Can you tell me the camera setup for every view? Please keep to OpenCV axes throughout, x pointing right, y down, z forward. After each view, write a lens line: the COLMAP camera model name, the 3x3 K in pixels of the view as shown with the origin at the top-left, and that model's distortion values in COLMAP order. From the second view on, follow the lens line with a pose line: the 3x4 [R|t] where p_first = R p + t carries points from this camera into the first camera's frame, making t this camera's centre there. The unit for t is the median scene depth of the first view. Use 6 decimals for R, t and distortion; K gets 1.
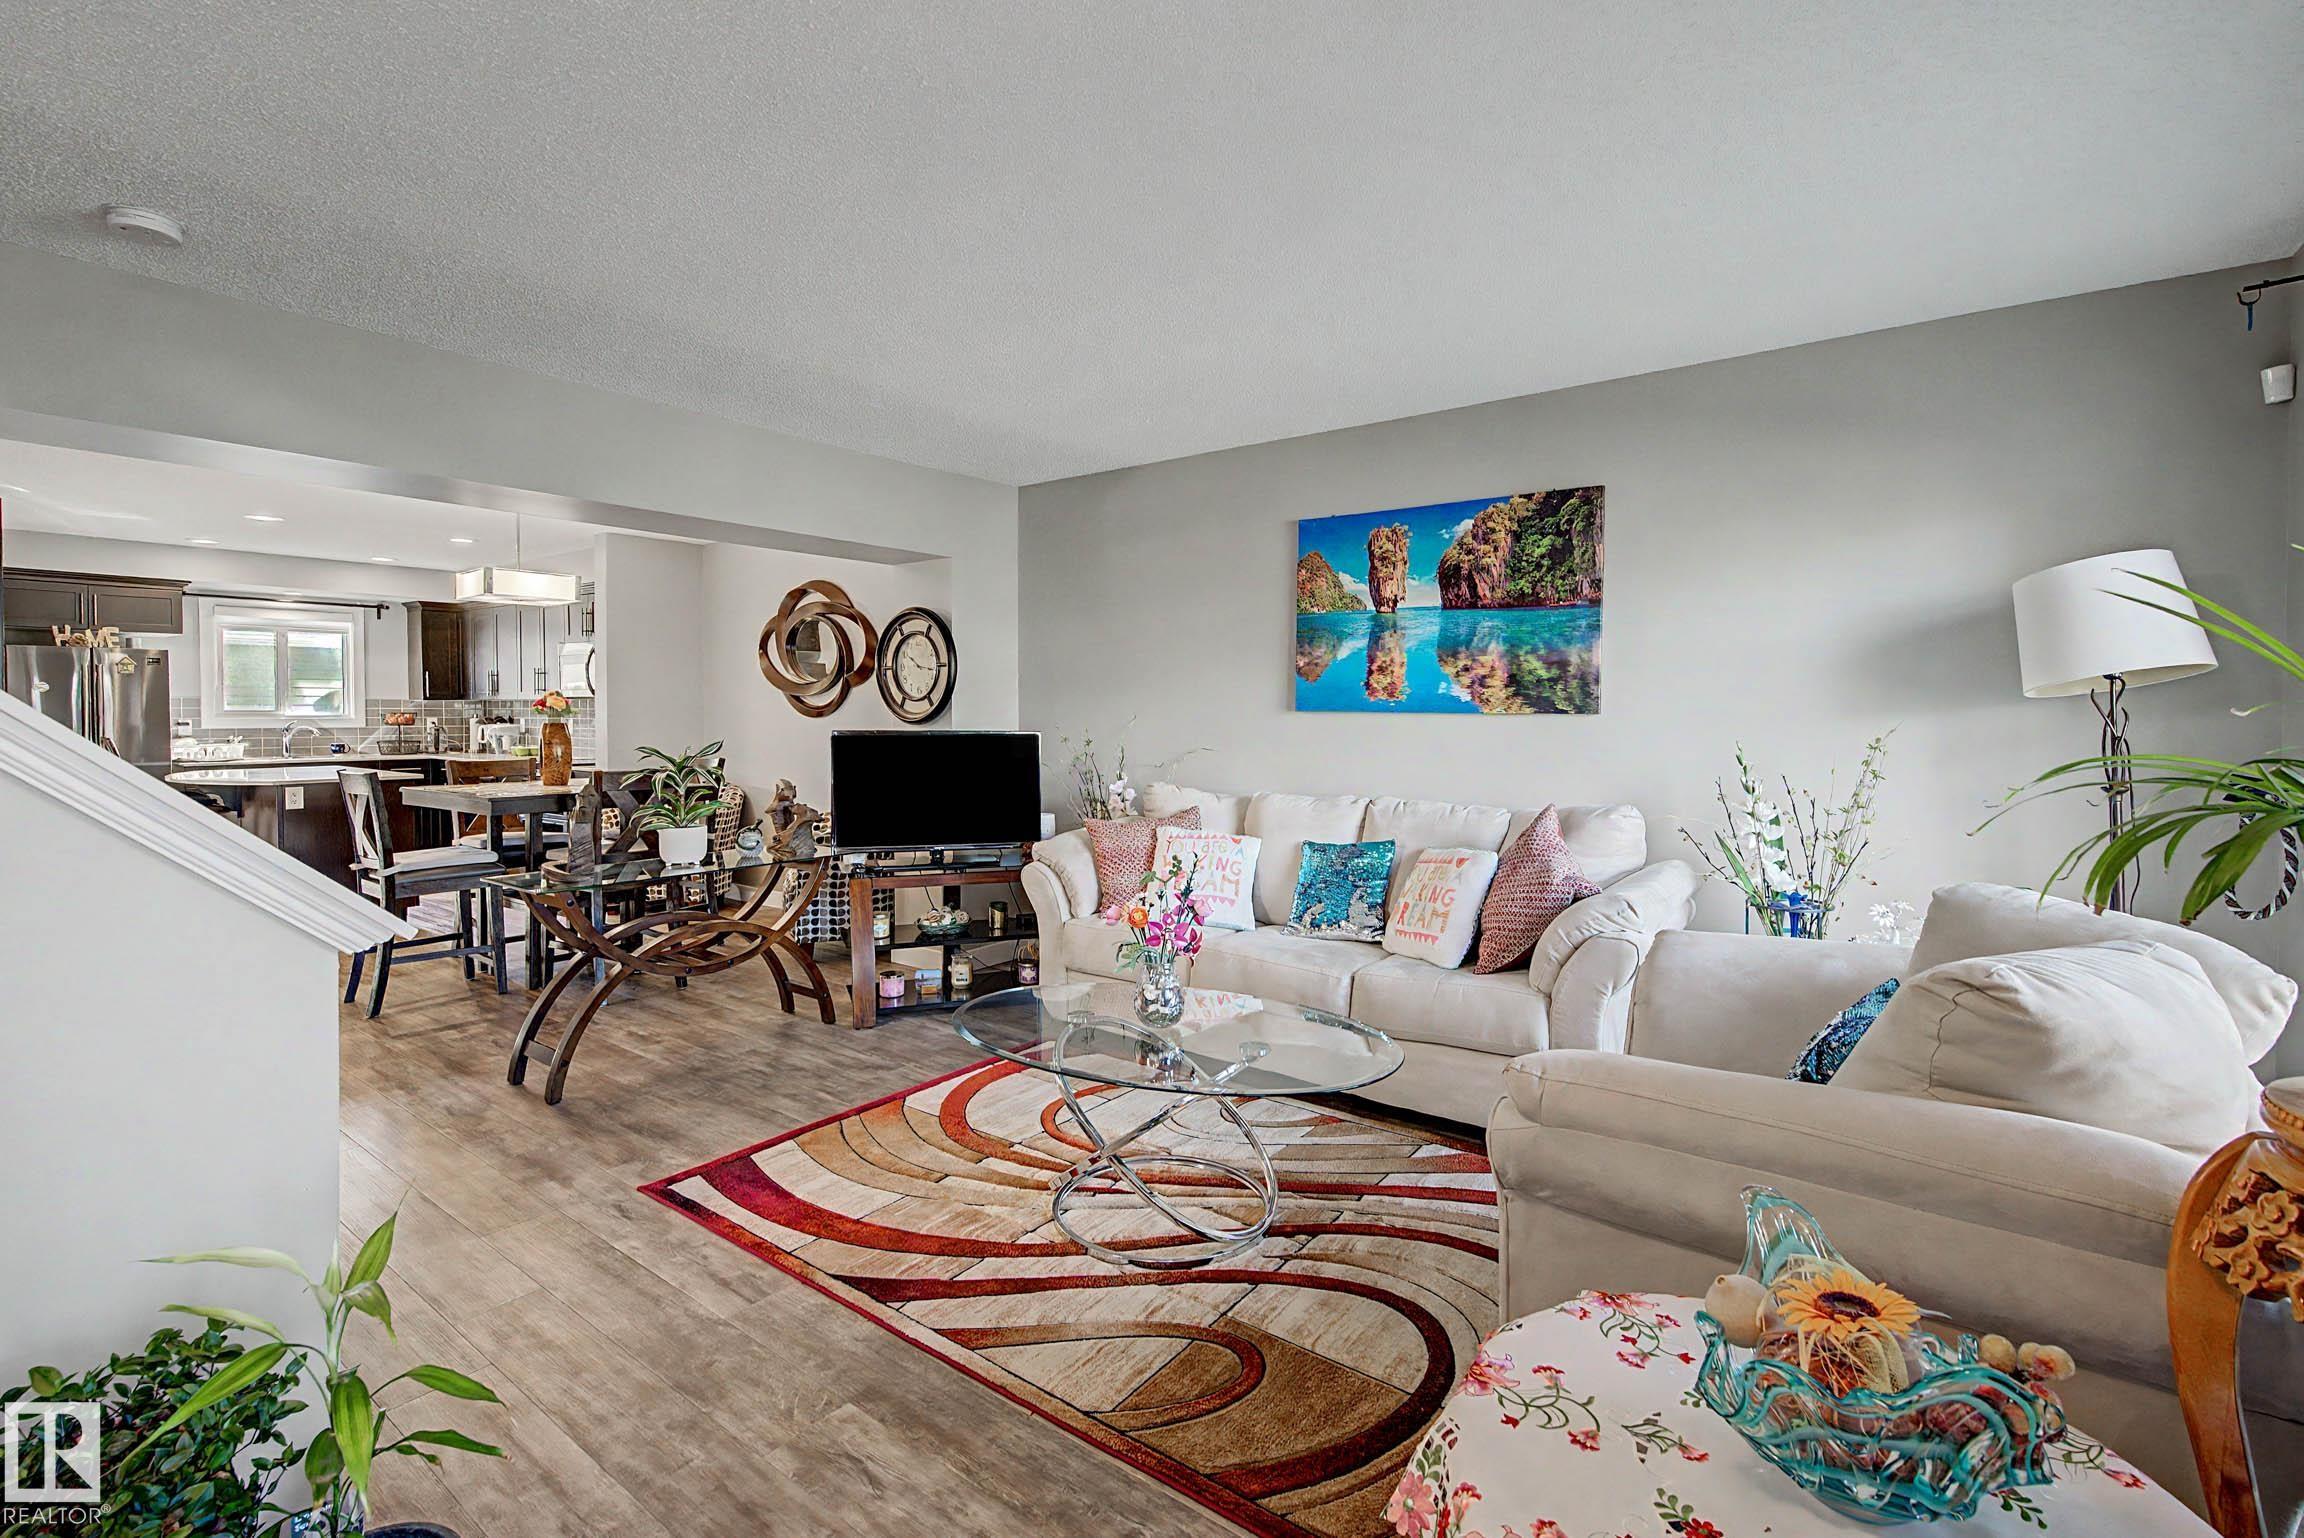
lens RADIAL K [[1013.1, 0, 1156.7], [0, 1013.1, 734.9], [0, 0, 1]] dist [-0.005001, -0.001086]
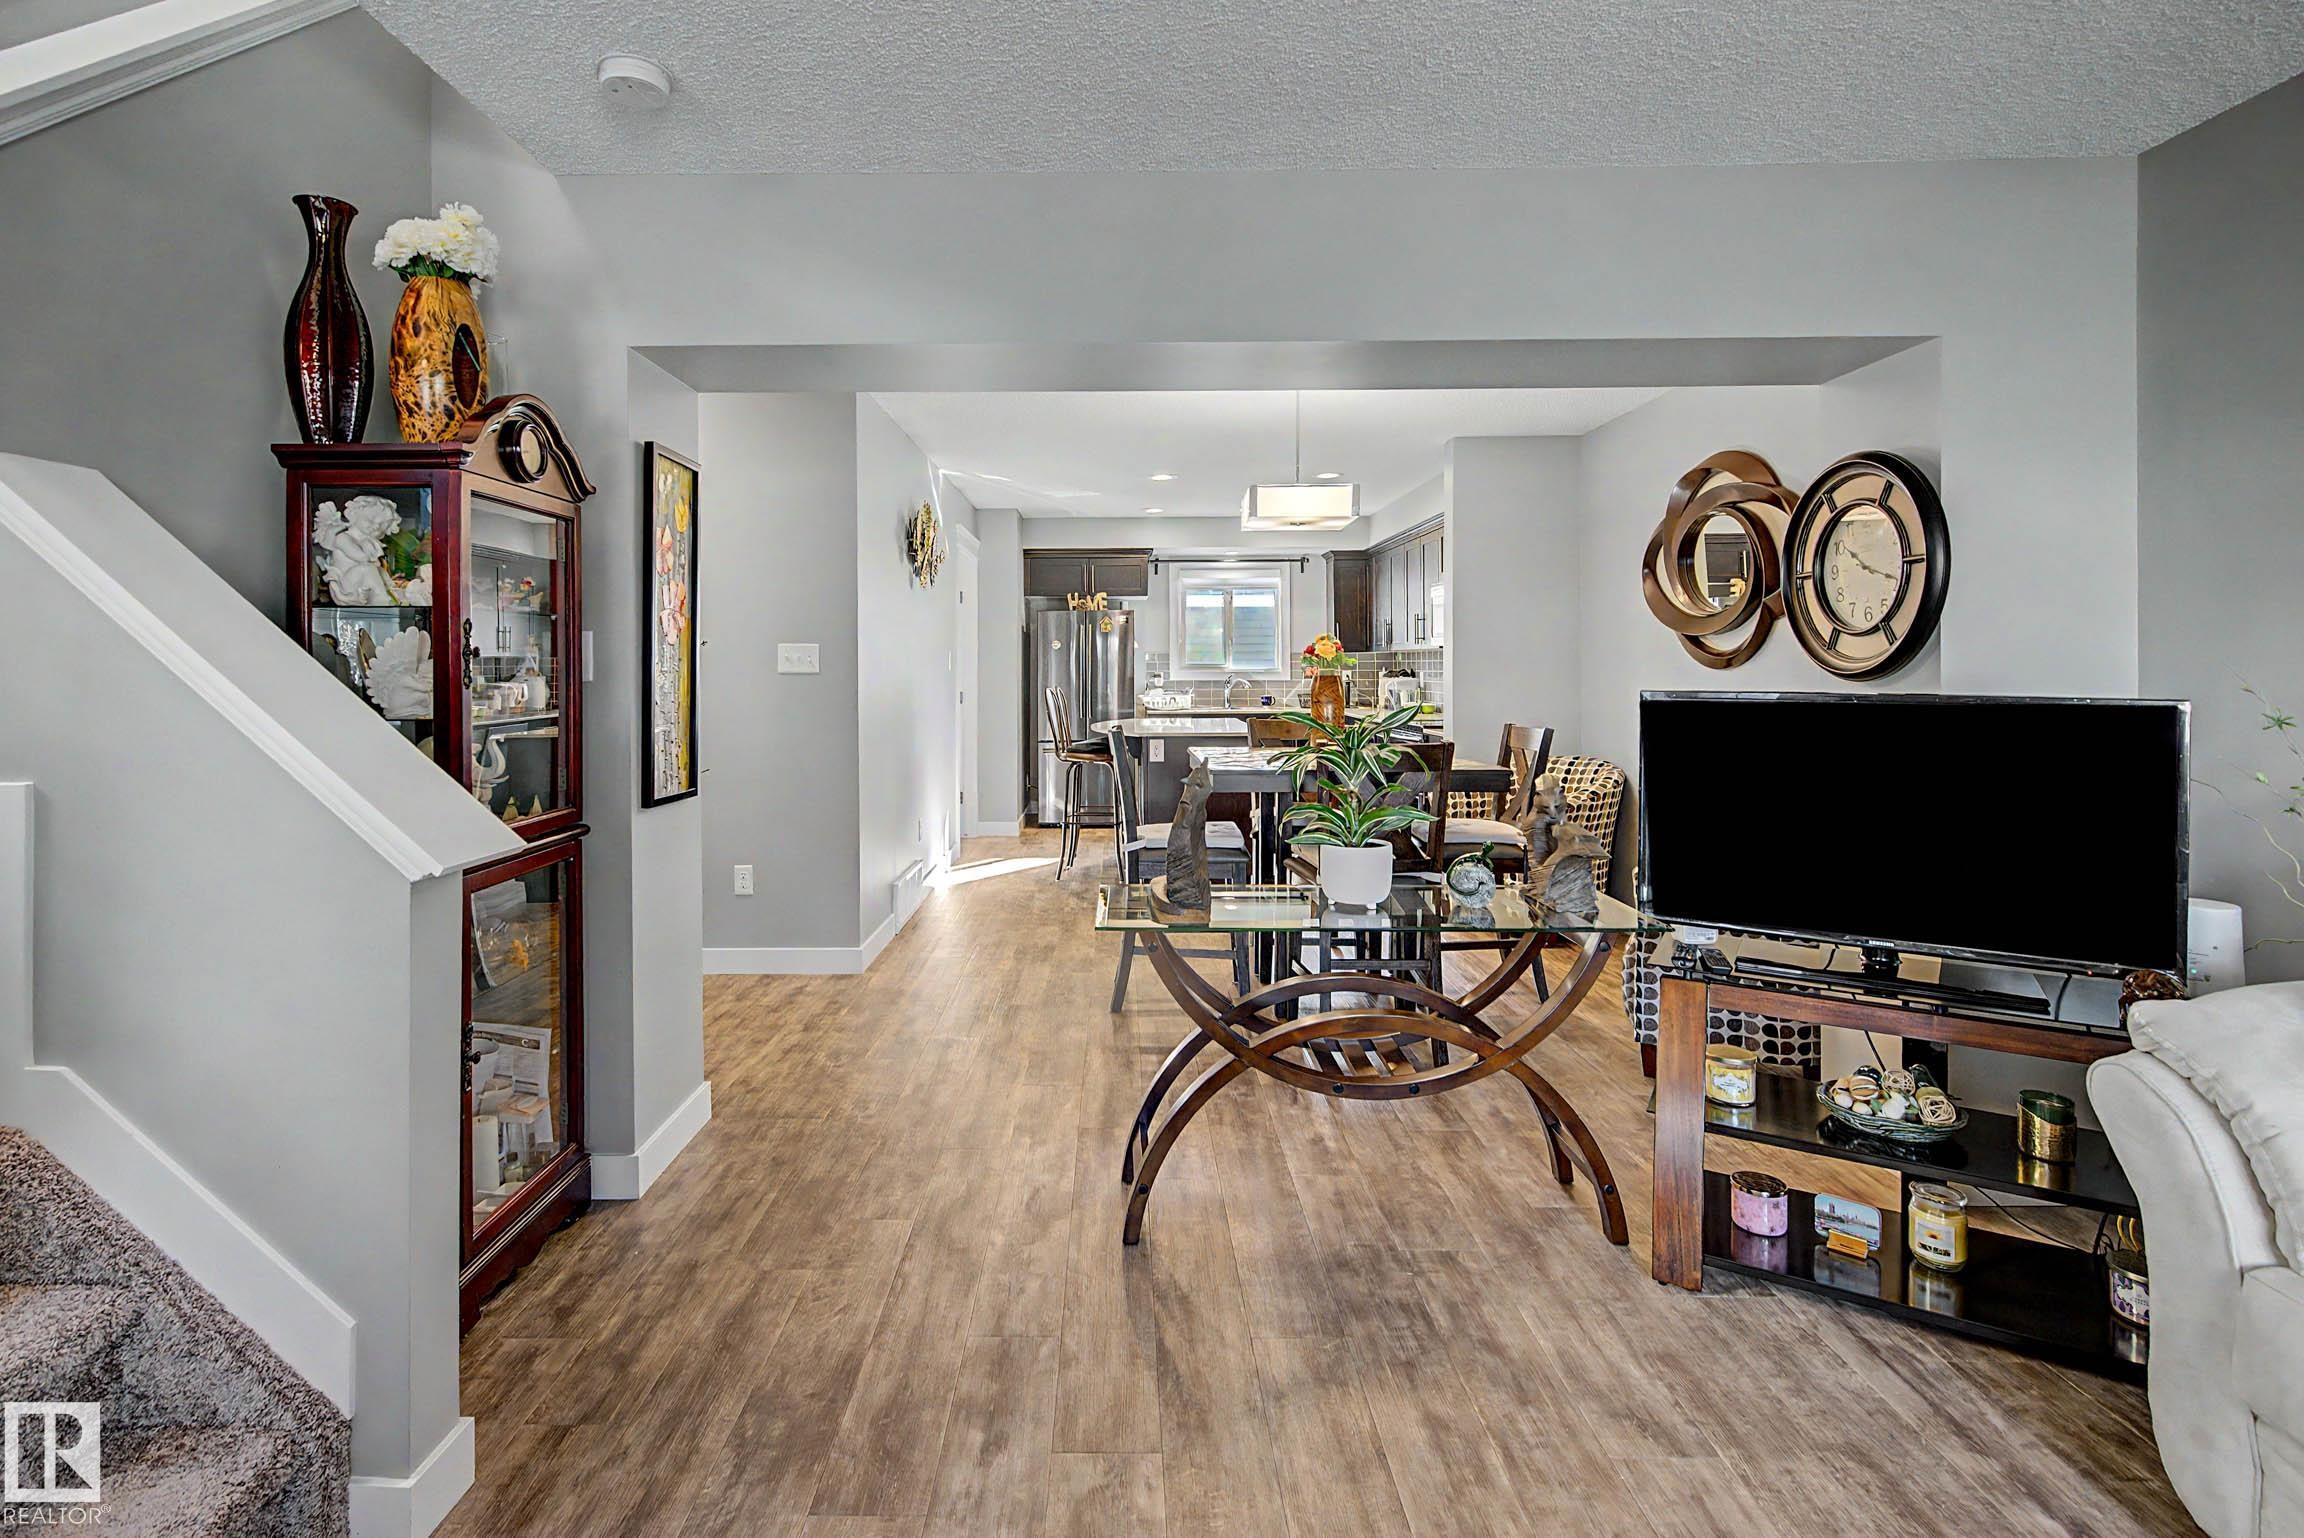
lens RADIAL K [[1079.0, 0, 1117.8], [0, 1079.0, 670.1], [0, 0, 1]] dist [-0.005427, 0.000224]
pose [[0.585414, -0.001024, -0.810734, -0.014998], [-0.014843, 0.999818, -0.011981, -0.003471], [0.810598, 0.019048, 0.585293, 0.350106]]
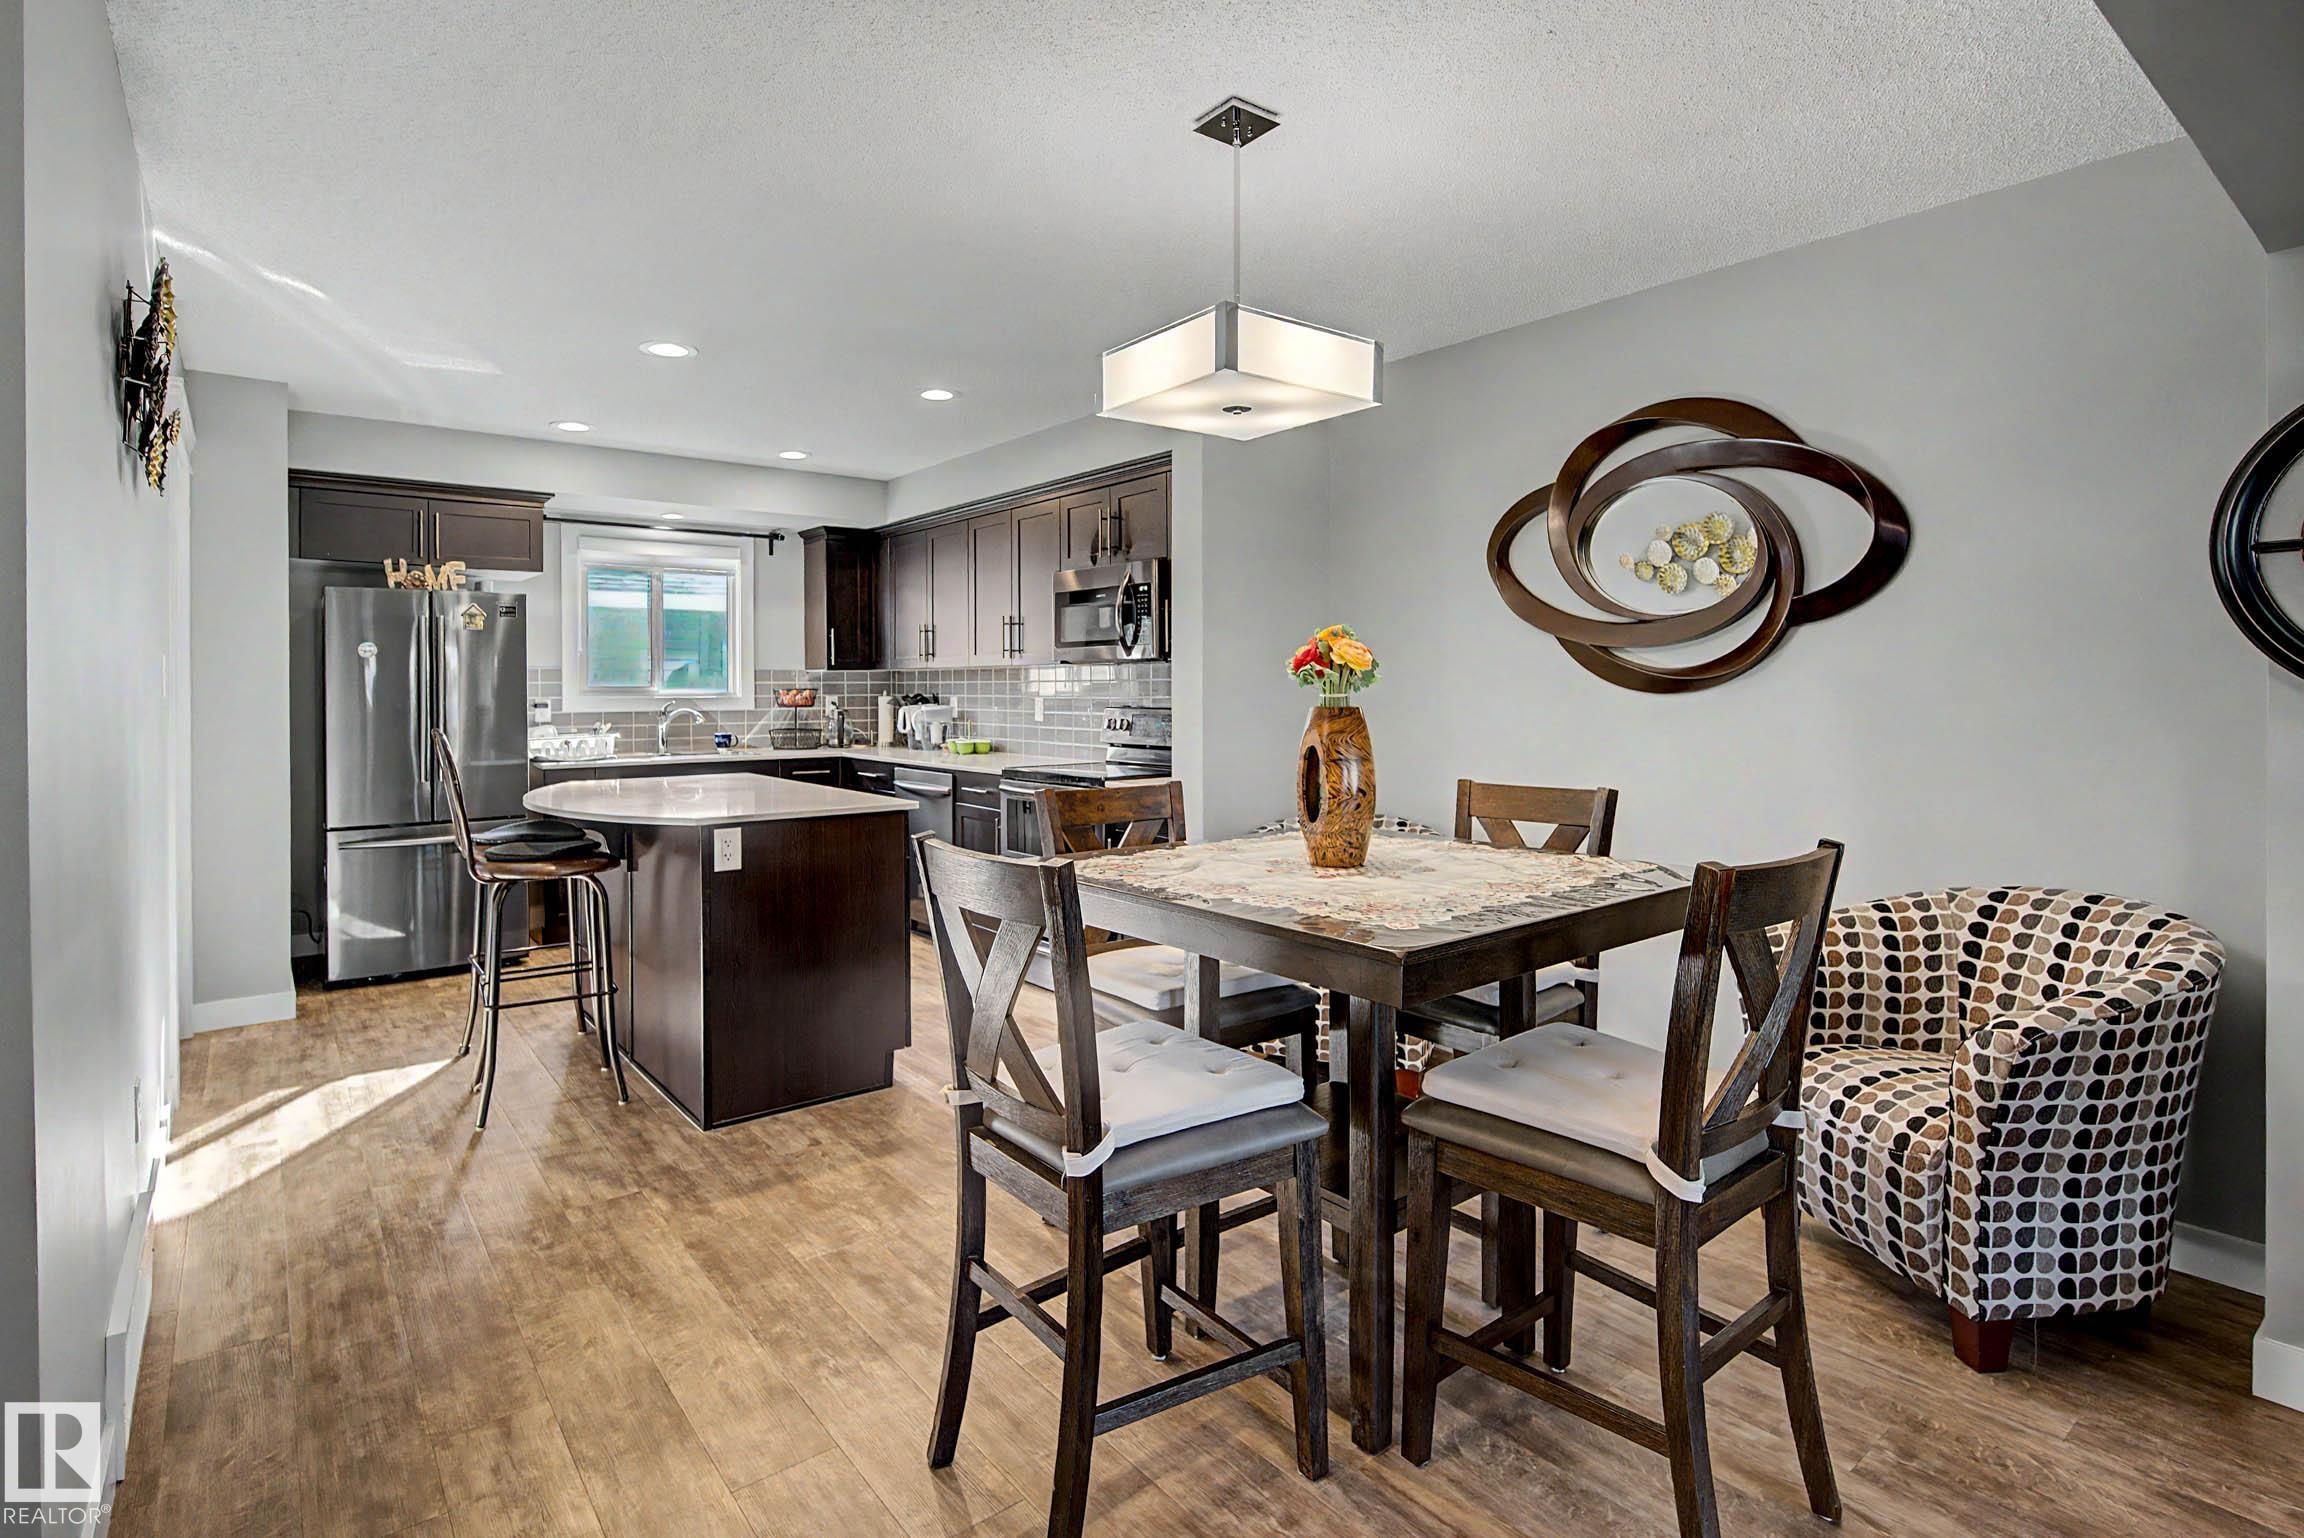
lens RADIAL K [[1116.0, 0, 1121.4], [0, 1116.0, 695.3], [0, 0, 1]] dist [-0.012957, -0.000191]
pose [[0.962157, -0.003008, -0.272479, -0.507286], [-0.001583, 0.999861, -0.016627, -0.007865], [0.272491, 0.016429, 0.962018, 0.505918]]
